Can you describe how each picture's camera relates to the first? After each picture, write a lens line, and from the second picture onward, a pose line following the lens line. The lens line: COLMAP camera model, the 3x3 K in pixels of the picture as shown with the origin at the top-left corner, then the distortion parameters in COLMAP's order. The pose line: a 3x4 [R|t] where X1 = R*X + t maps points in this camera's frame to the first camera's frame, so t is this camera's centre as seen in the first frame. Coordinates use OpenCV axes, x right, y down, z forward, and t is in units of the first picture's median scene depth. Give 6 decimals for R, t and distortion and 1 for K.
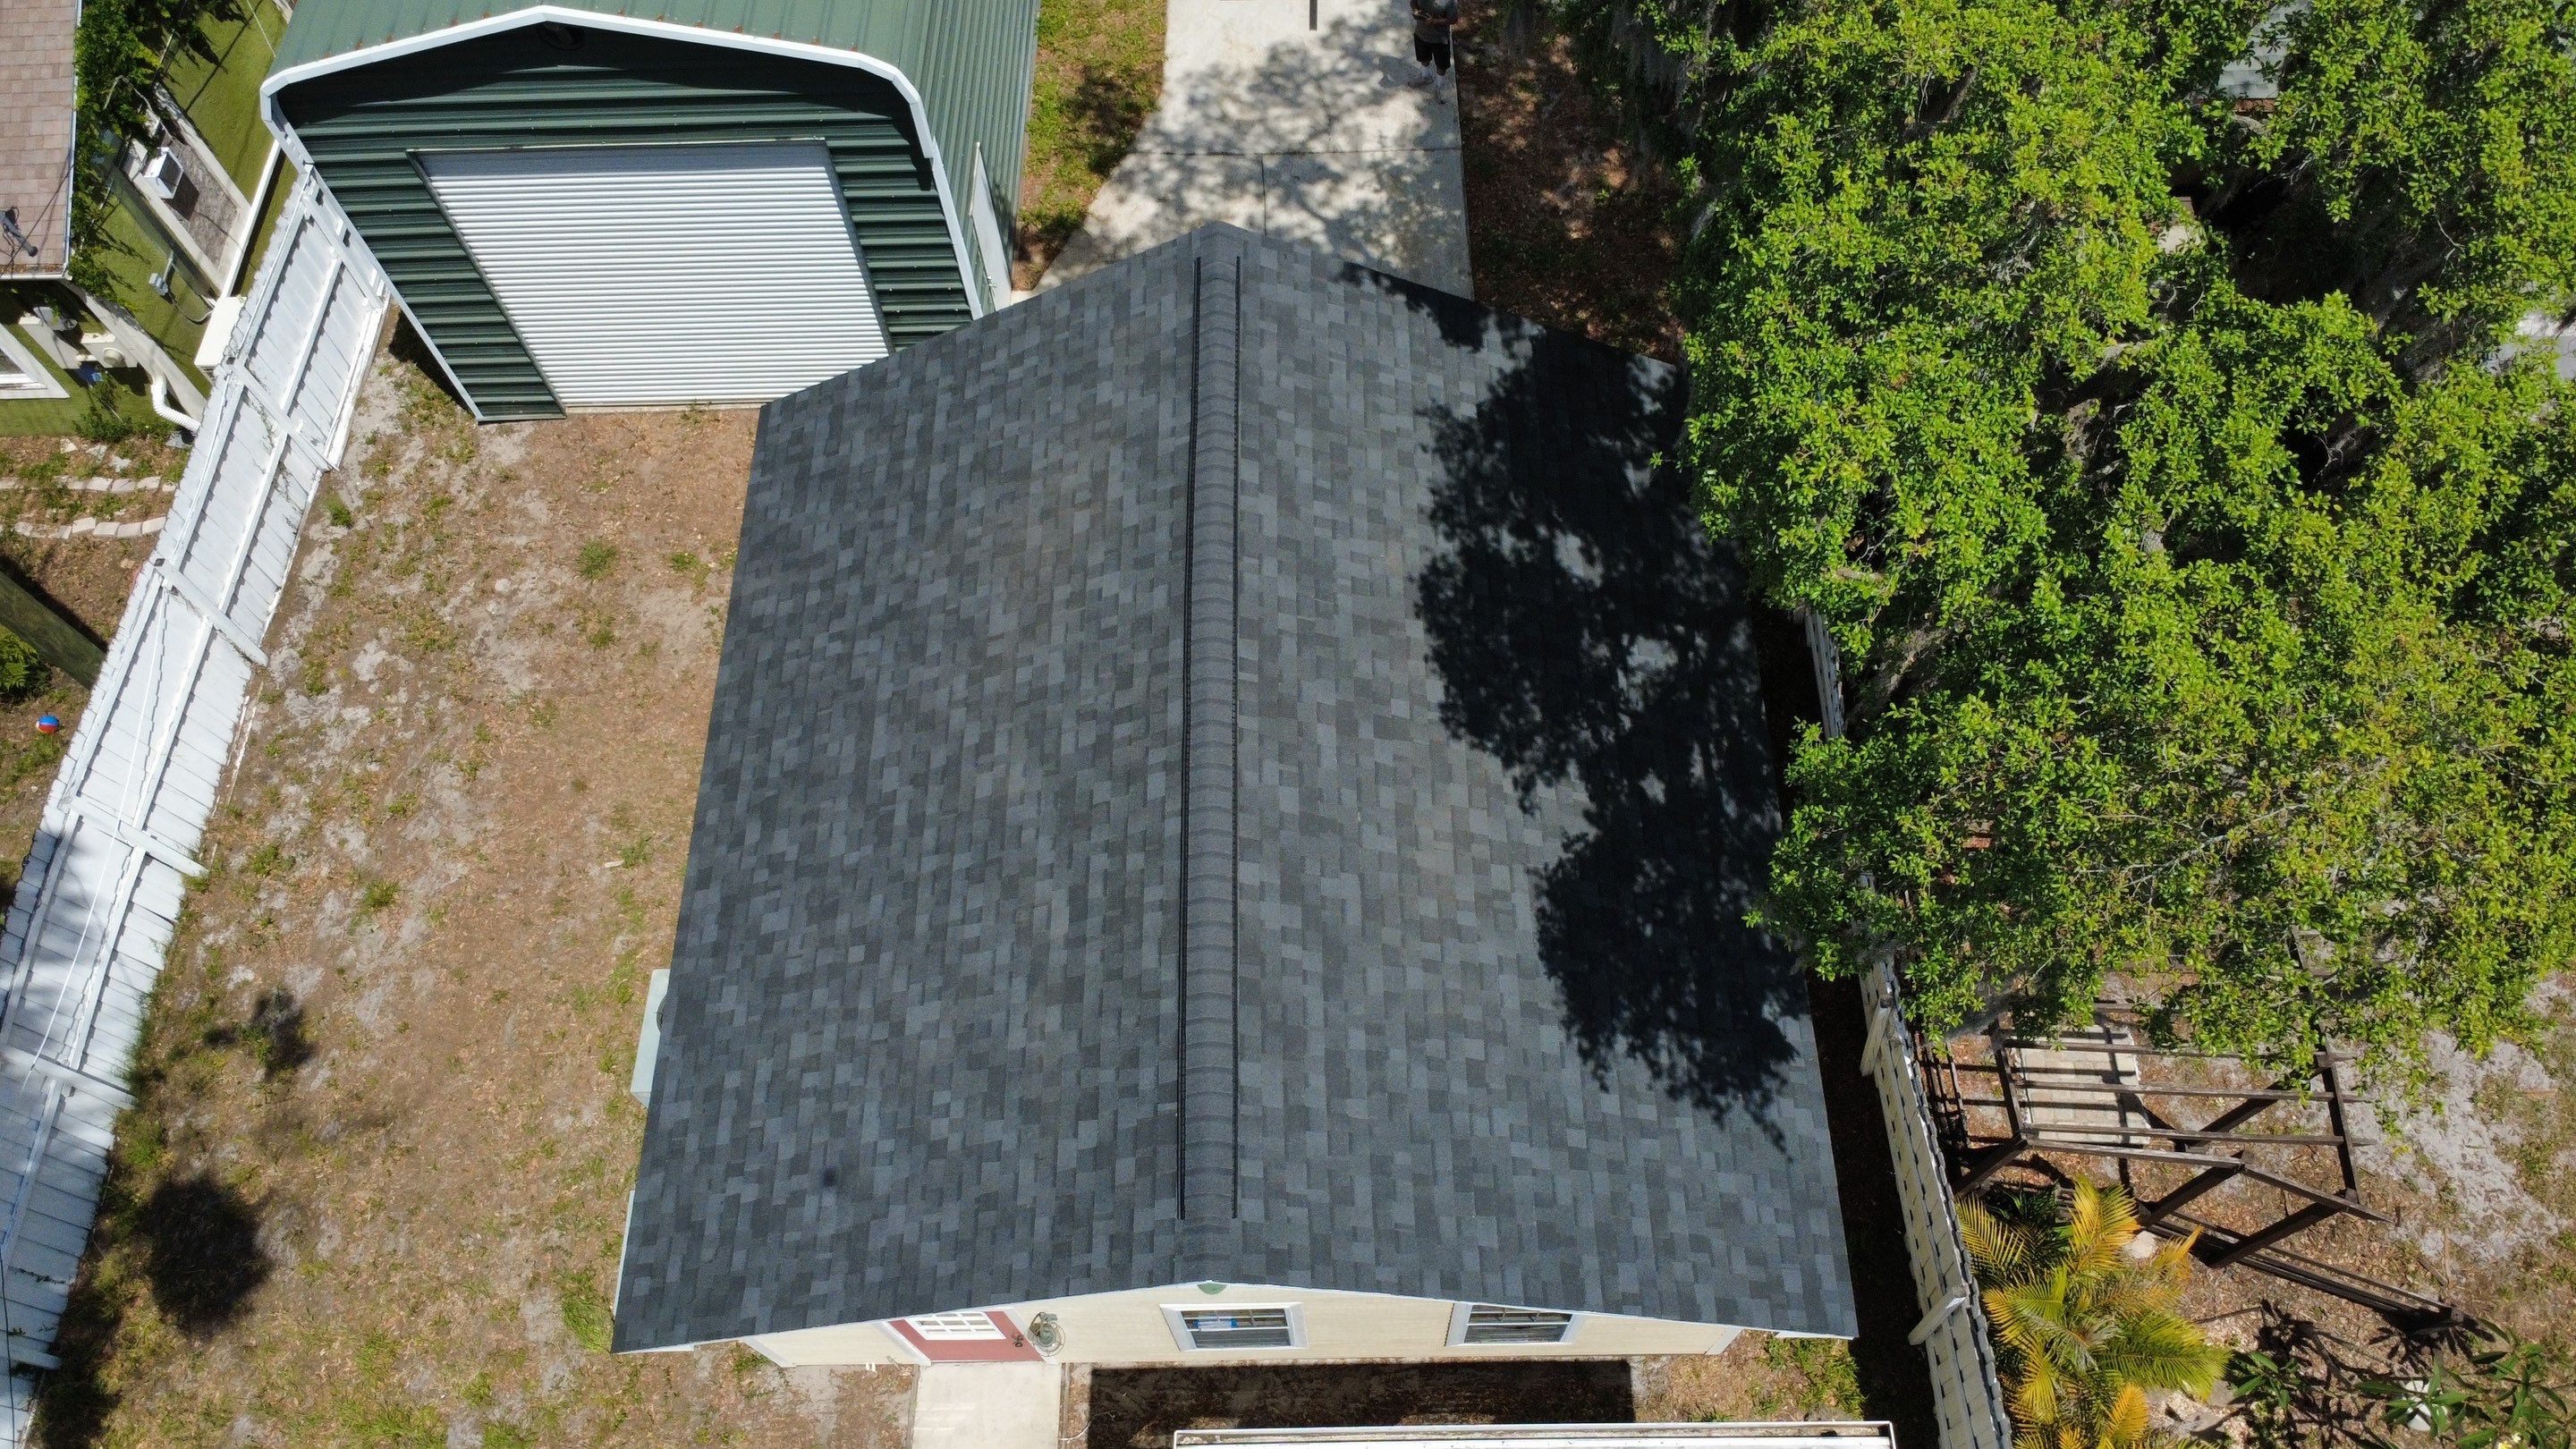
lens RADIAL K [[1873.9, 0, 1277.8], [0, 1873.9, 718.8], [0, 0, 1]] dist [-0.002102, 0.005173]
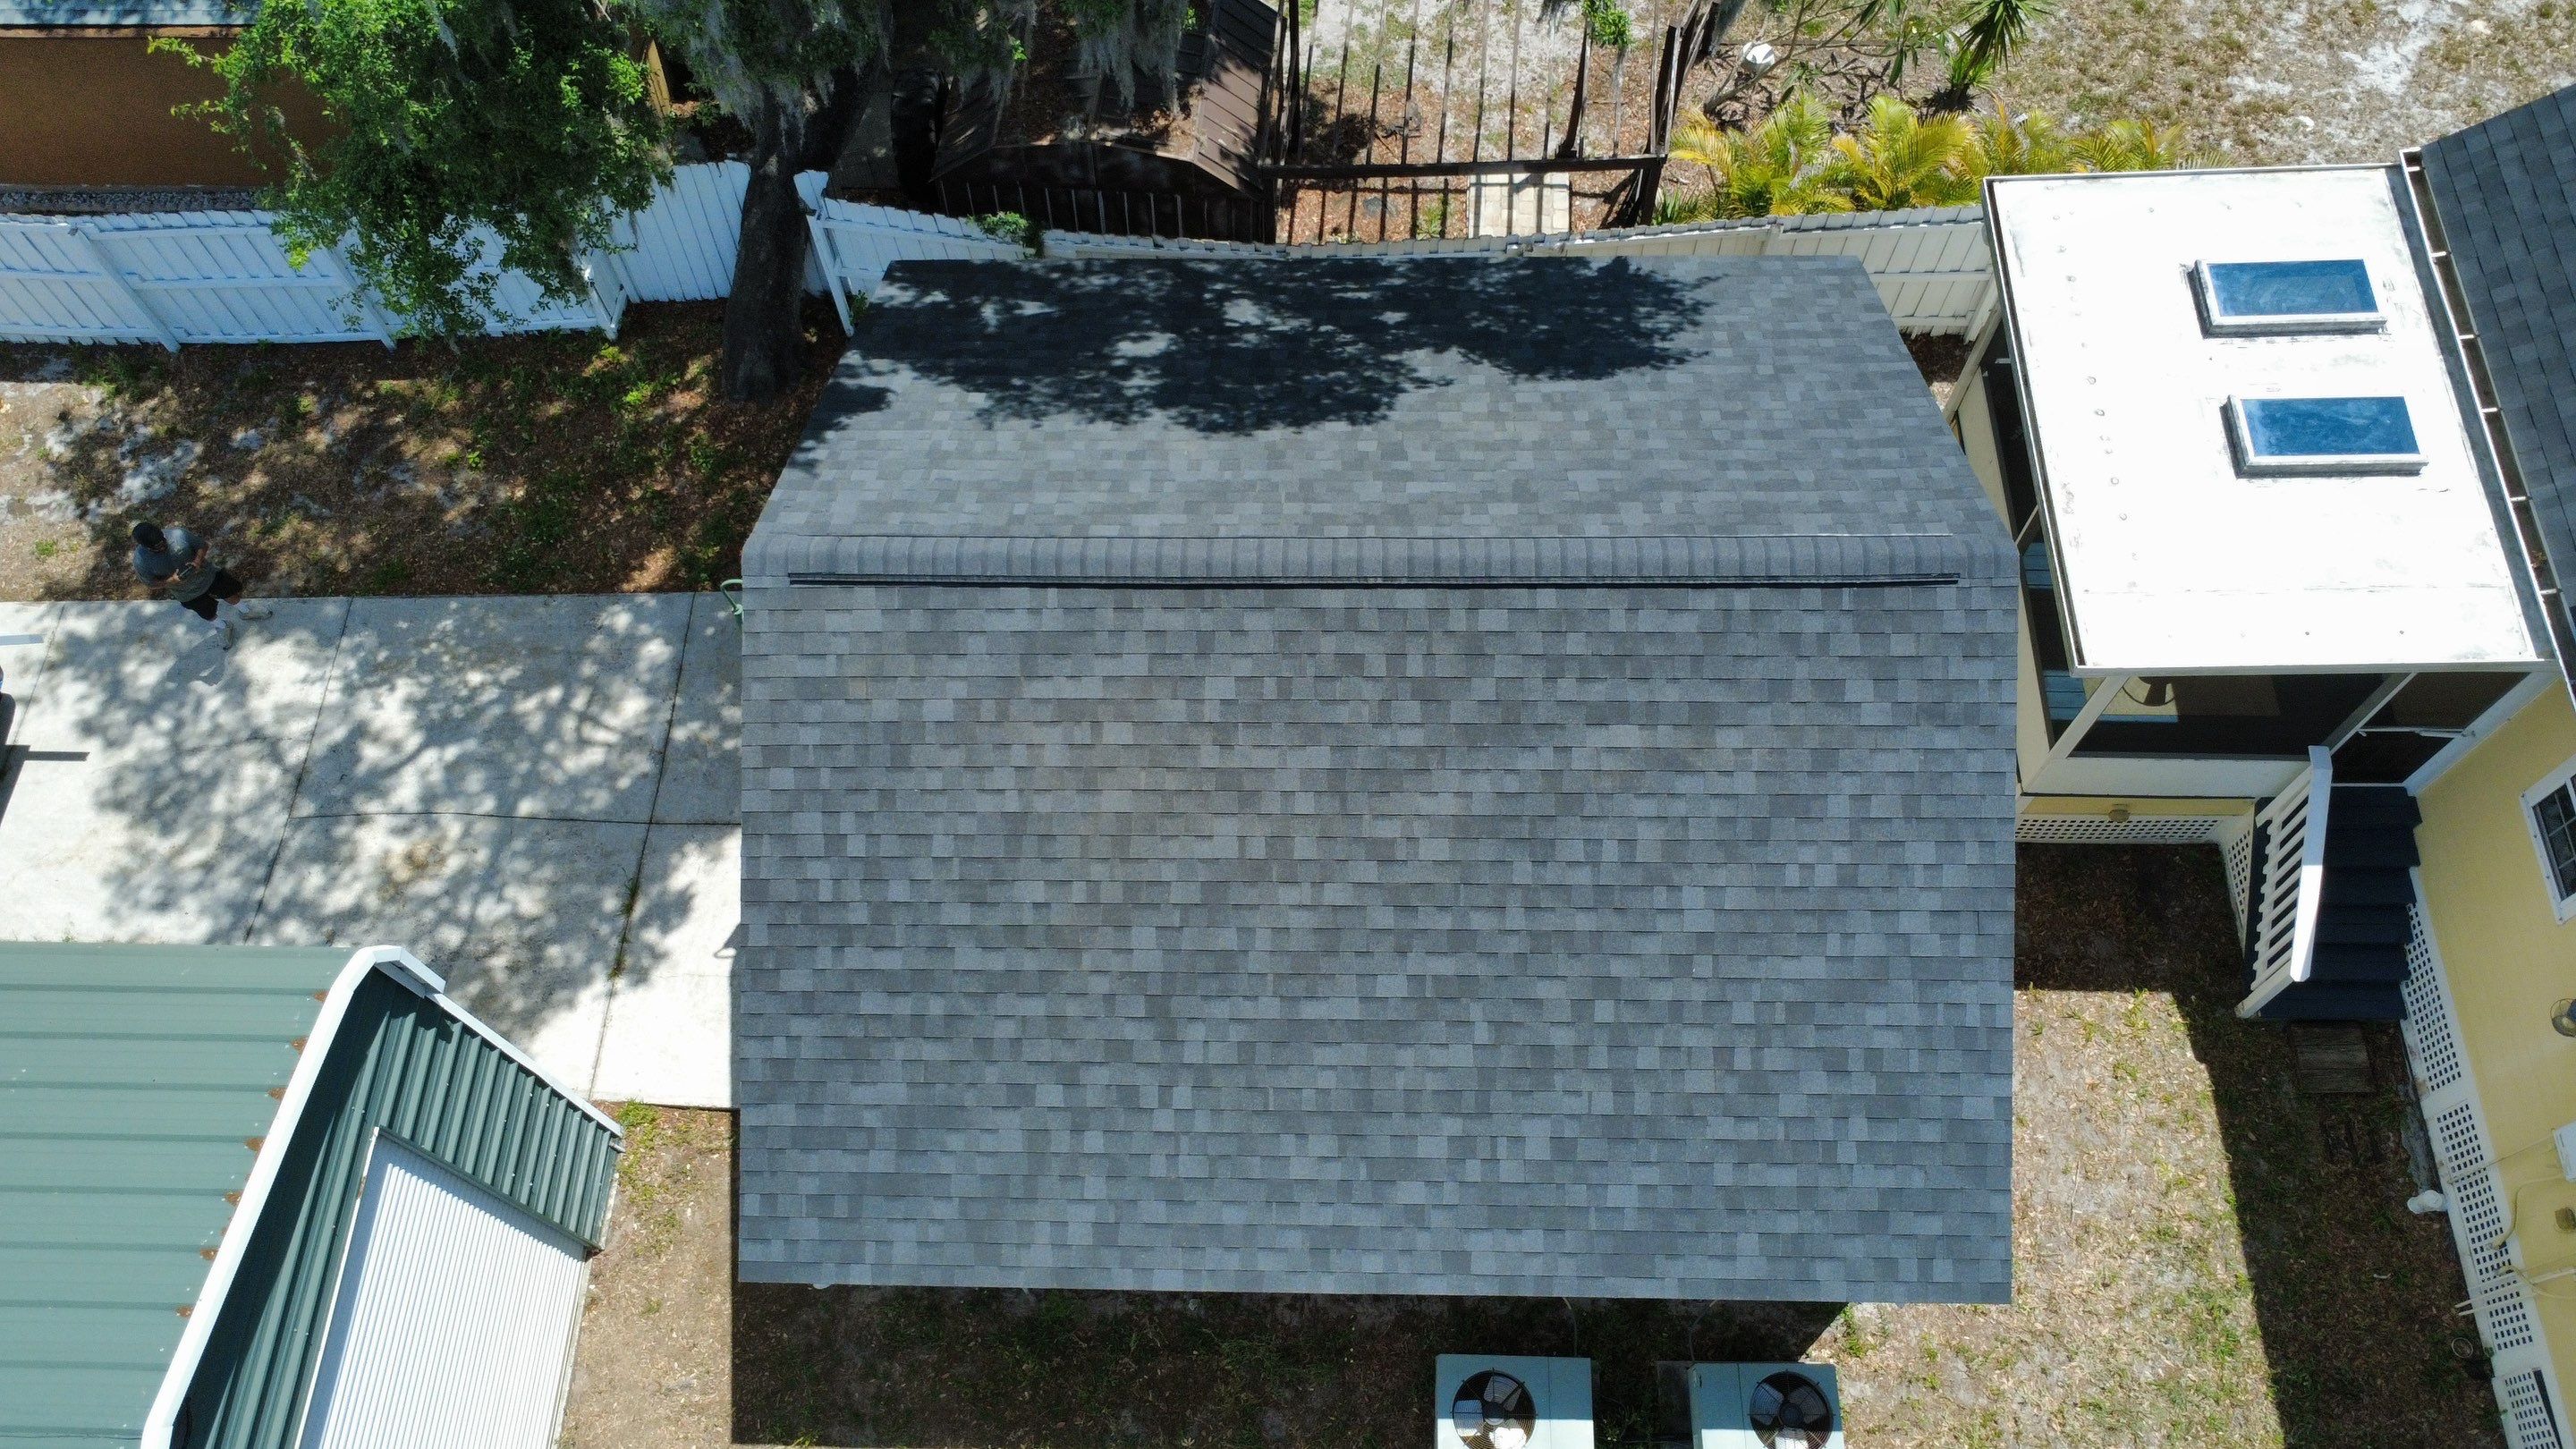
lens RADIAL K [[1873.9, 0, 1286.2], [0, 1873.9, 720.5], [0, 0, 1]] dist [-0.002102, 0.005173]
pose [[0.029313, -0.874894, 0.483426, -0.483387], [0.891657, 0.241468, 0.382937, -0.346217], [-0.451762, 0.419825, 0.787184, 0.270796]]
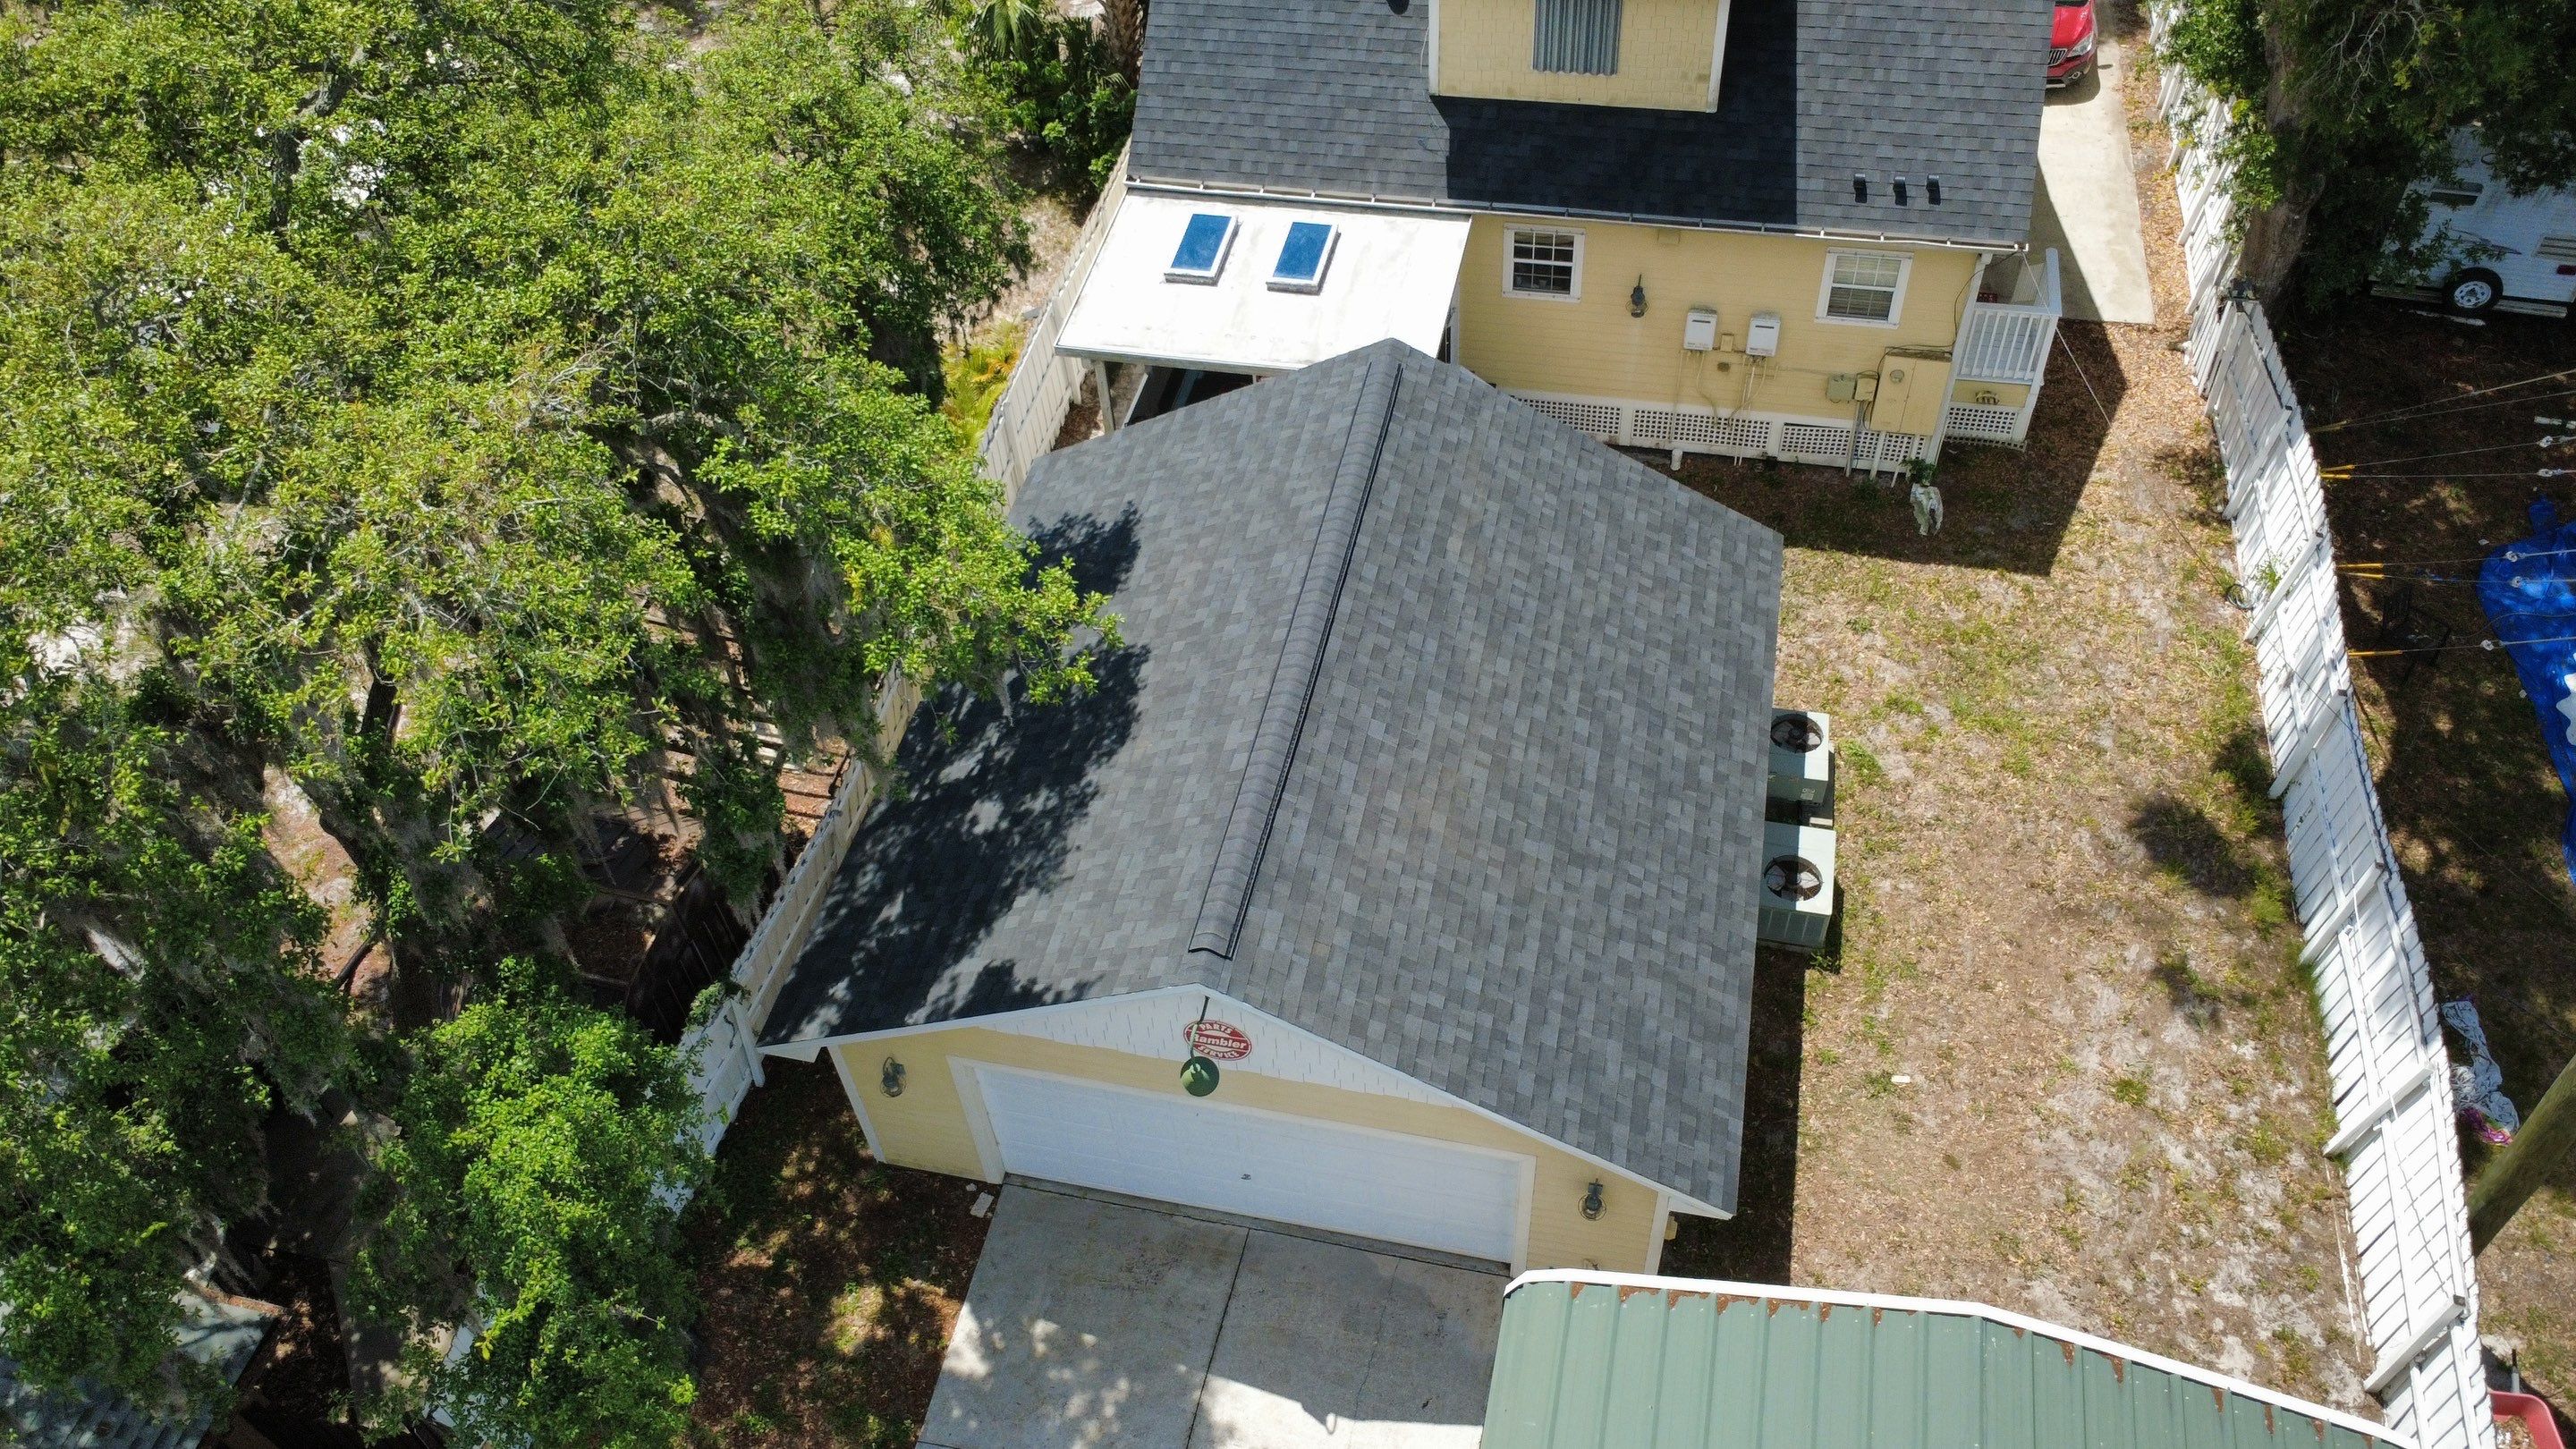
lens RADIAL K [[1873.9, 0, 1287.3], [0, 1873.9, 724.0], [0, 0, 1]] dist [-0.002102, 0.005173]
pose [[-0.970036, -0.103717, 0.219710, -0.270282], [0.241582, -0.315569, 0.917635, -1.078594], [-0.025841, 0.943217, 0.331170, 0.550889]]
